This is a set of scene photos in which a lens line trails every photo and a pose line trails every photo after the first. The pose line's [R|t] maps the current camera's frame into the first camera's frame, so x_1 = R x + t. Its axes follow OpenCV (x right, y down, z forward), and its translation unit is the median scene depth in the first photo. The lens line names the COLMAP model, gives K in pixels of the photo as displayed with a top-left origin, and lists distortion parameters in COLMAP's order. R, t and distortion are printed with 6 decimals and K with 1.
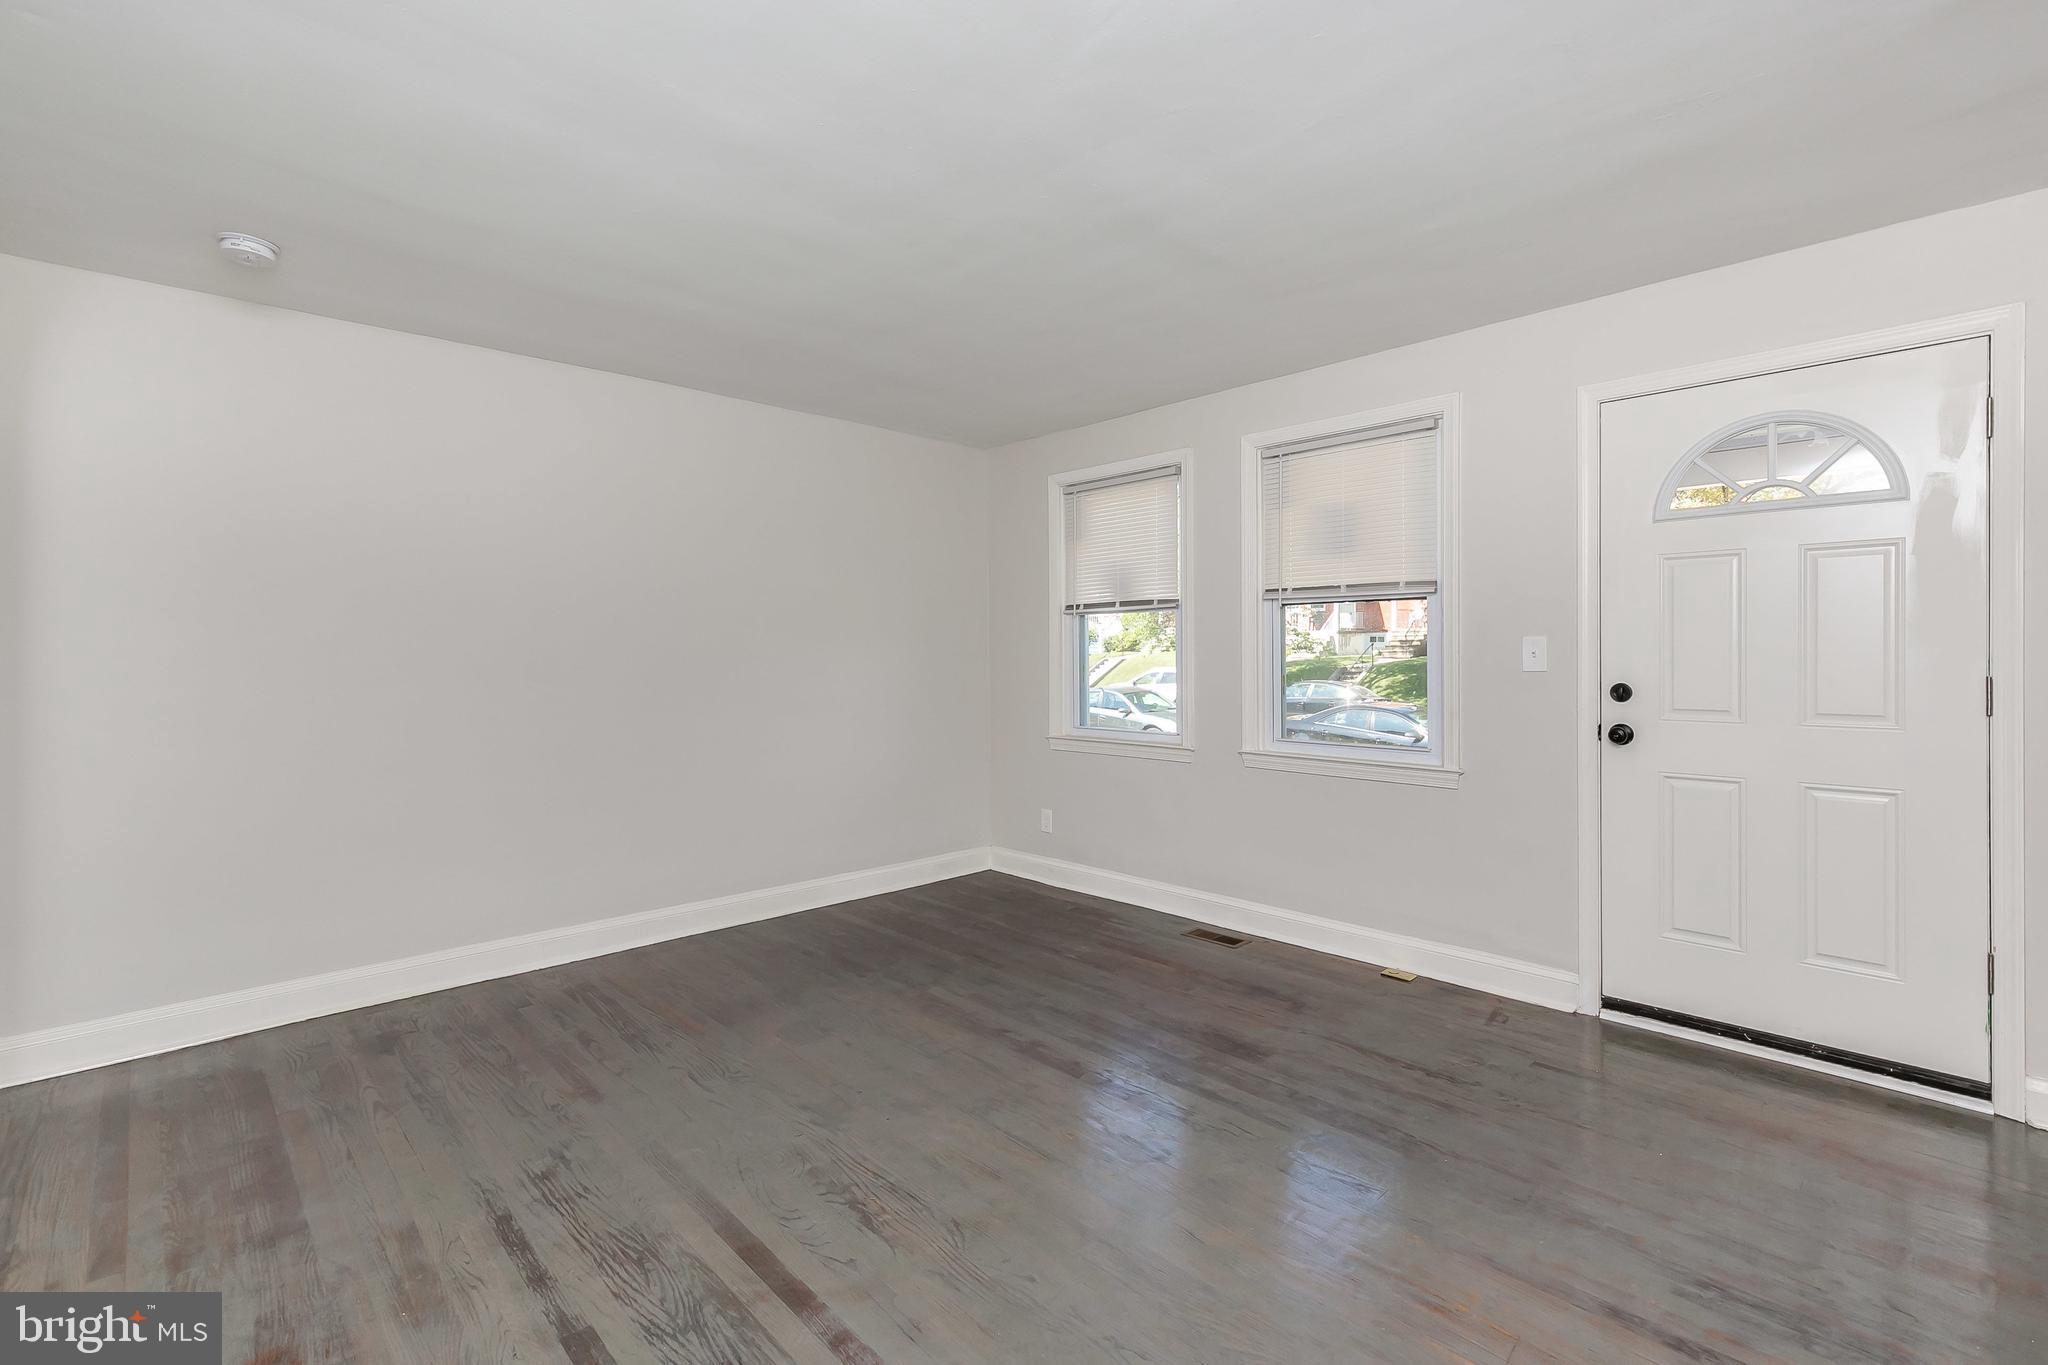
lens RADIAL K [[934.3, 0, 1028.3], [0, 934.3, 655.8], [0, 0, 1]] dist [0.003914, -0.000044]
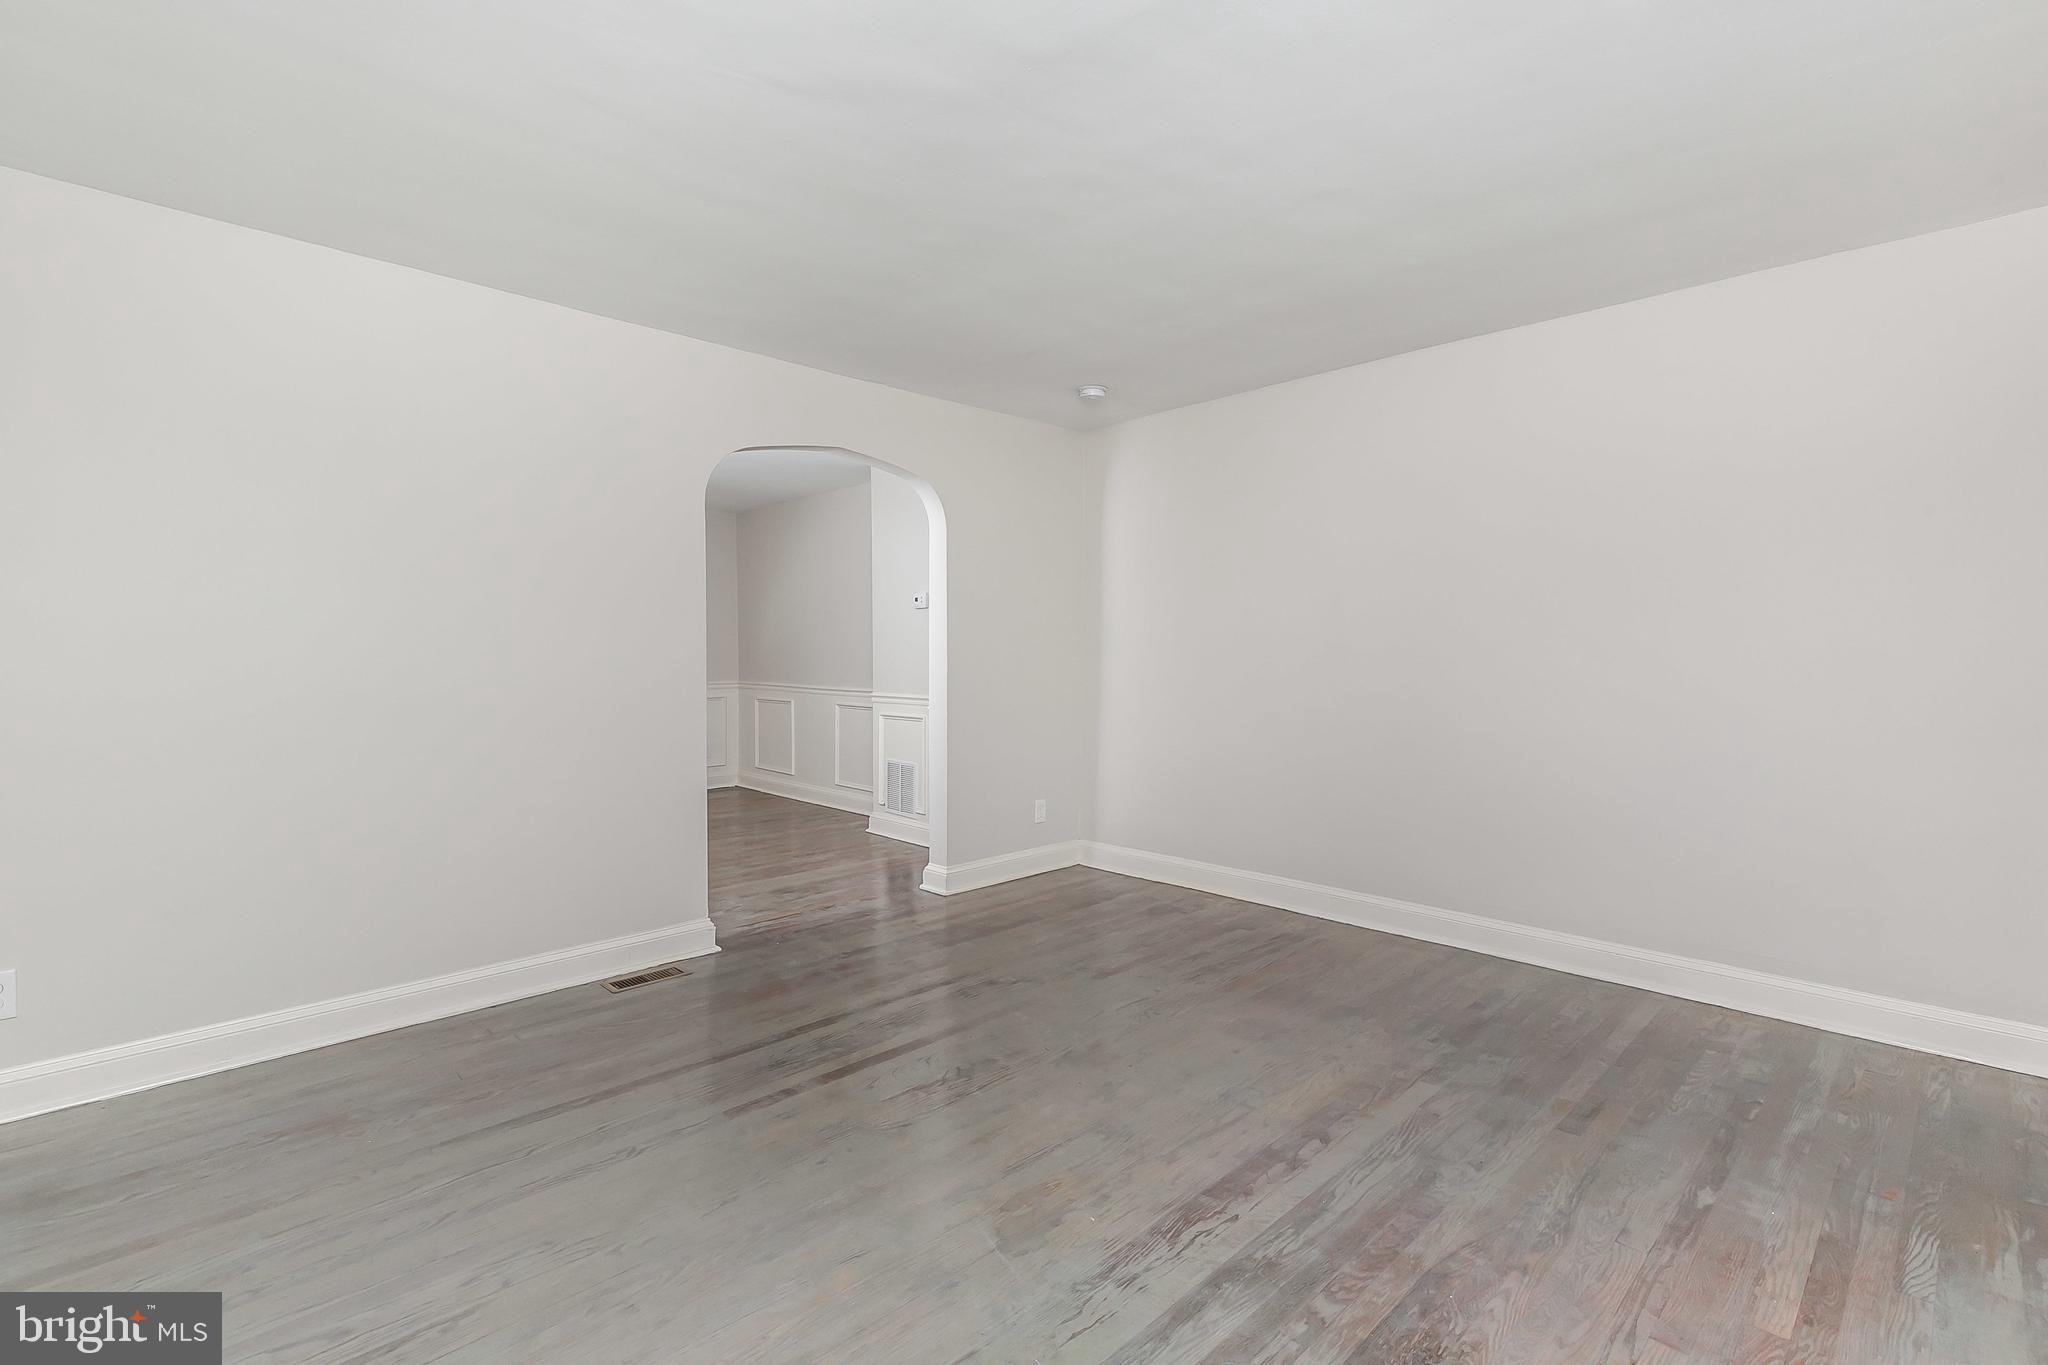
lens RADIAL K [[926.7, 0, 1027.8], [0, 926.7, 670.6], [0, 0, 1]] dist [0.004870, -0.000171]
pose [[0.014252, 0.027080, -0.999532, 0.753640], [-0.004627, 0.999624, 0.027017, 0.009091], [0.999888, 0.004240, 0.014372, 0.806959]]
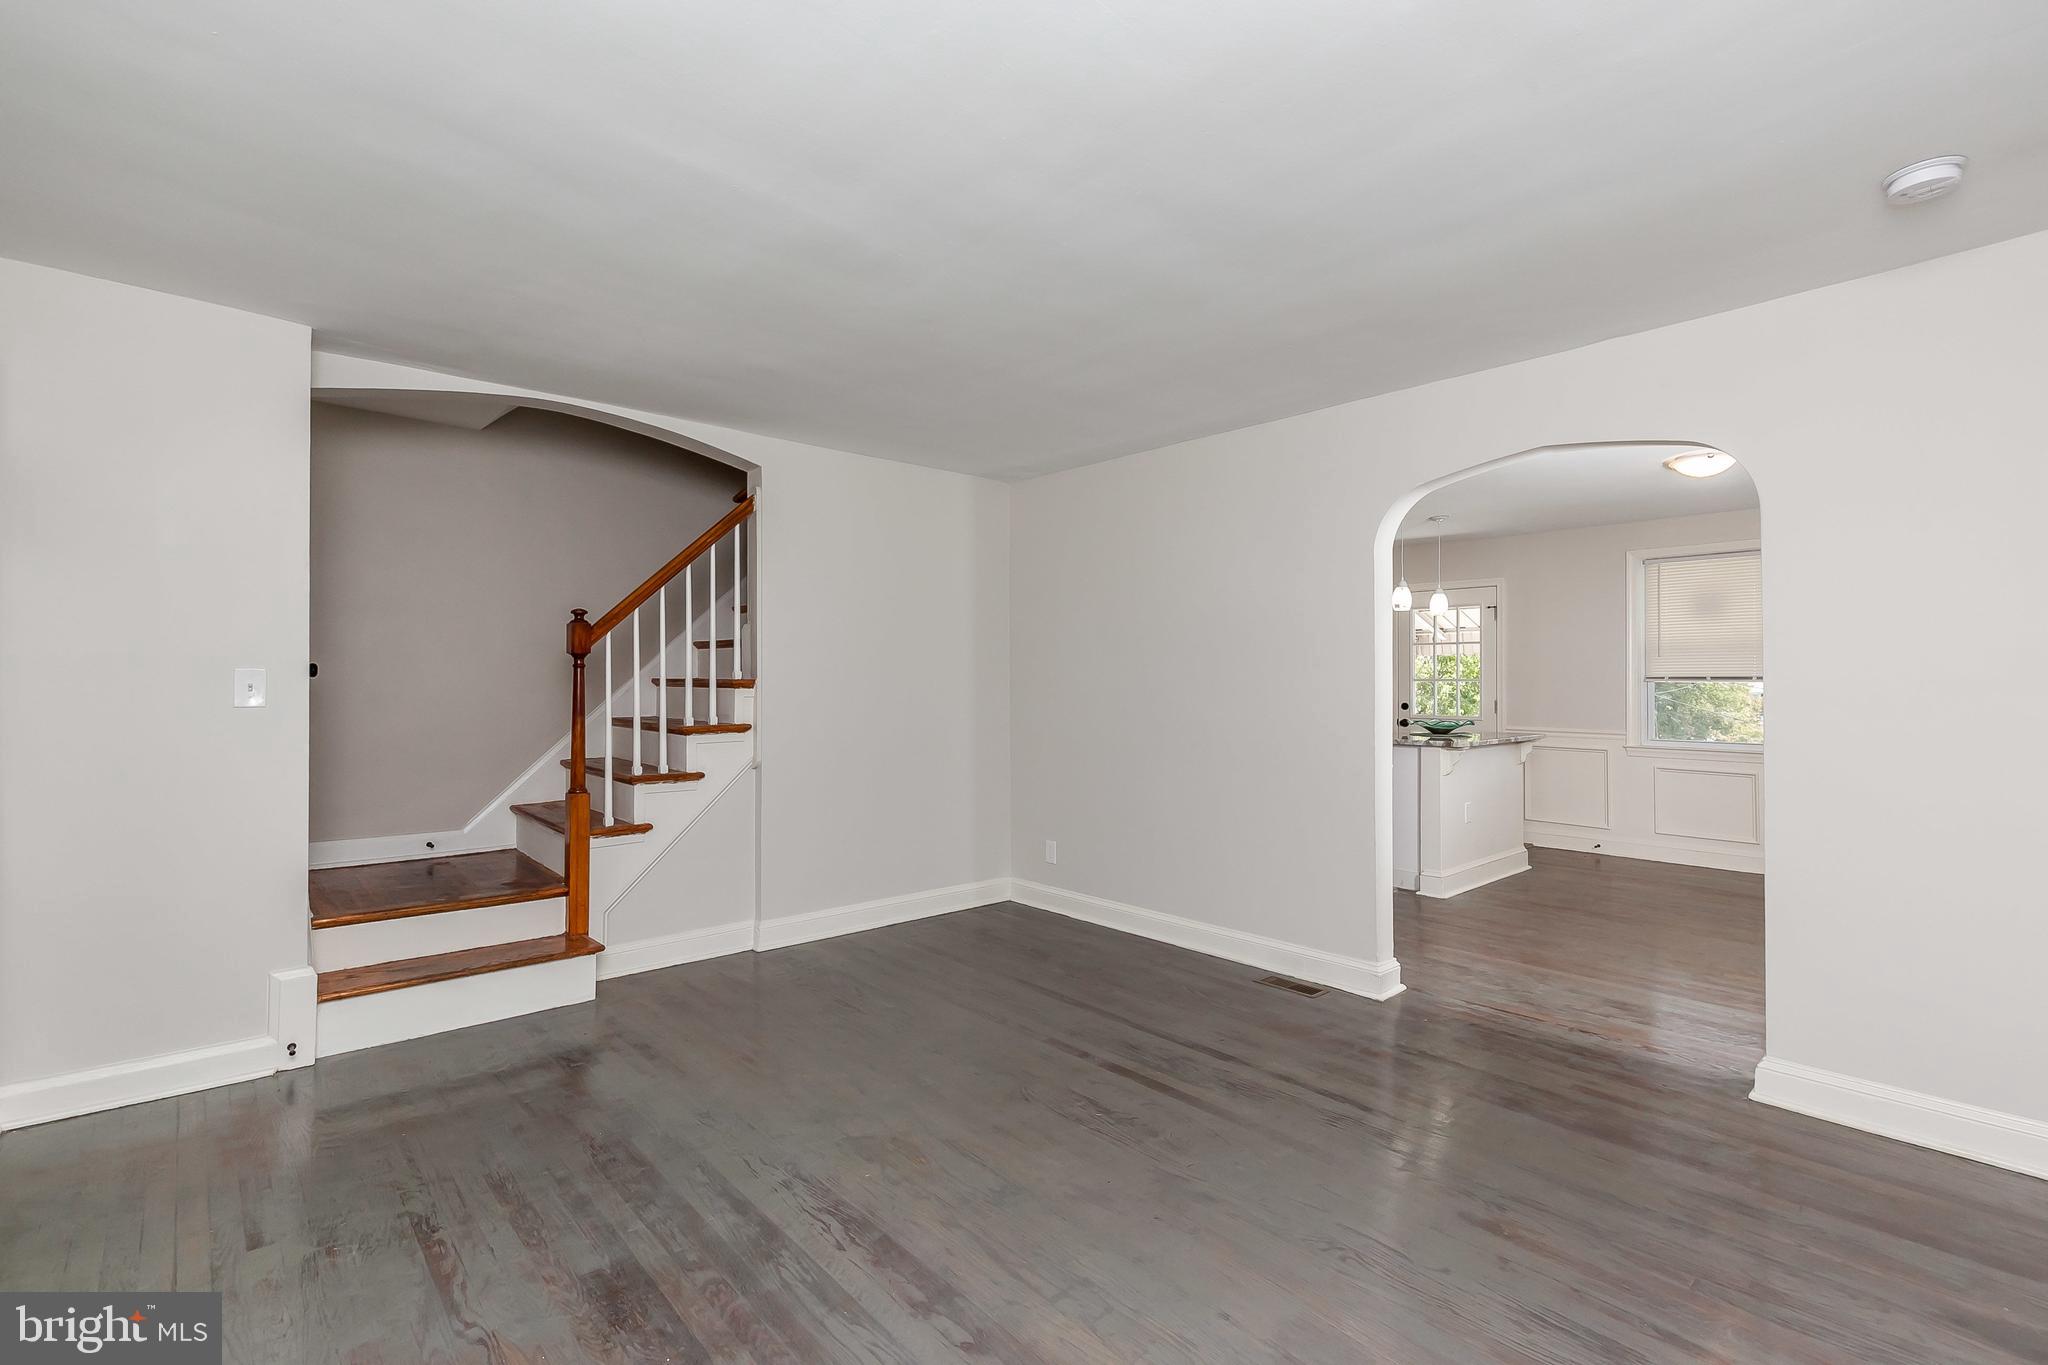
lens RADIAL K [[926.7, 0, 1027.8], [0, 926.7, 670.6], [0, 0, 1]] dist [0.004870, -0.000171]
pose [[-0.999721, 0.002220, 0.023507, -0.080033], [0.002084, 0.999981, -0.005812, -0.011507], [-0.023519, -0.005762, -0.999707, 1.688121]]
